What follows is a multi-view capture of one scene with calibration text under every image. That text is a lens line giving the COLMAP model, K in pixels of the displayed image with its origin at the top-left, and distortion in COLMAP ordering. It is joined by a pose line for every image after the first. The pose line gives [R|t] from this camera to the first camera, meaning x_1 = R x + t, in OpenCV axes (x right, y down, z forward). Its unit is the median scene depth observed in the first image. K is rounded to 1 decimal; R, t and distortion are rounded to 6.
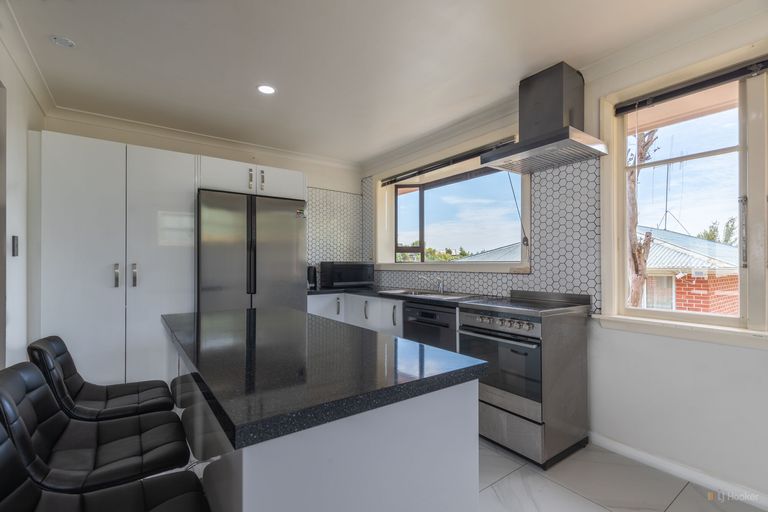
lens RADIAL K [[347.2, 0, 381.9], [0, 347.2, 263.1], [0, 0, 1]] dist [0.001679, 0.000251]
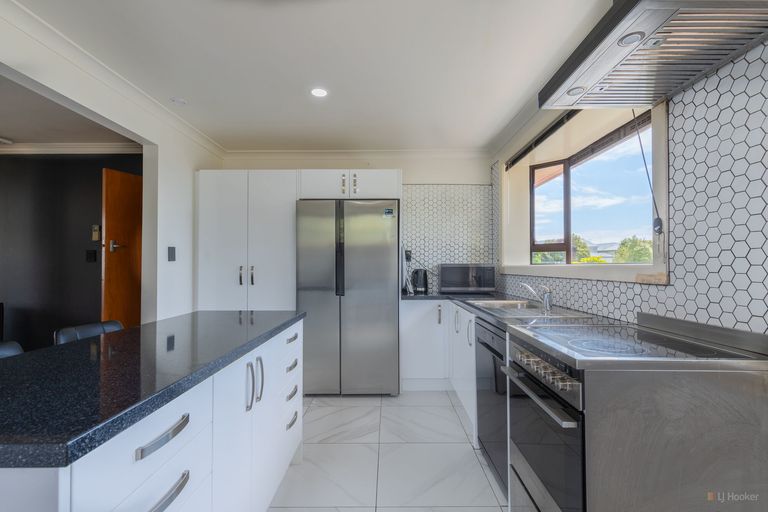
lens RADIAL K [[341.6, 0, 385.0], [0, 341.6, 262.0], [0, 0, 1]] dist [-0.001503, -0.000557]
pose [[0.809163, -0.007665, -0.587535, 0.338474], [0.001764, 0.999942, -0.010616, -0.000261], [0.587582, 0.007553, 0.809129, 0.272883]]
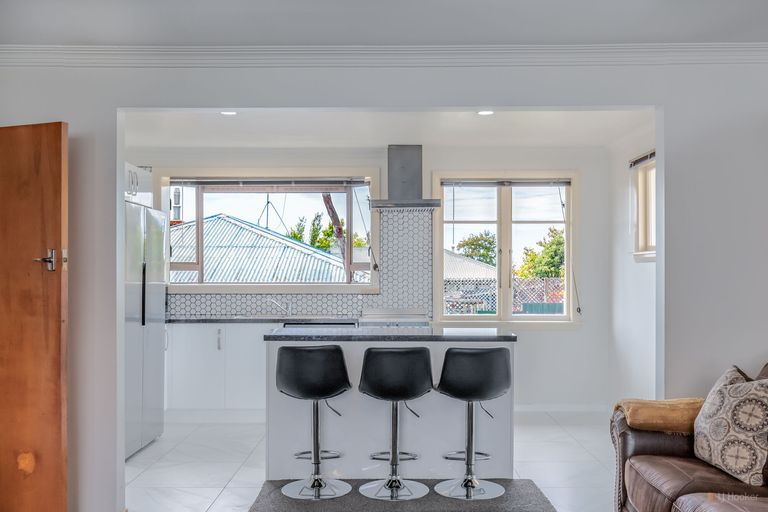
lens RADIAL K [[771.6, 0, 383.5], [0, 771.6, 271.4], [0, 0, 1]] dist [-0.007740, -0.004024]
pose [[0.593691, 0.004430, 0.804681, -1.557042], [-0.004614, 0.999987, -0.002101, -0.038659], [-0.804680, -0.002465, 0.593704, -0.558524]]
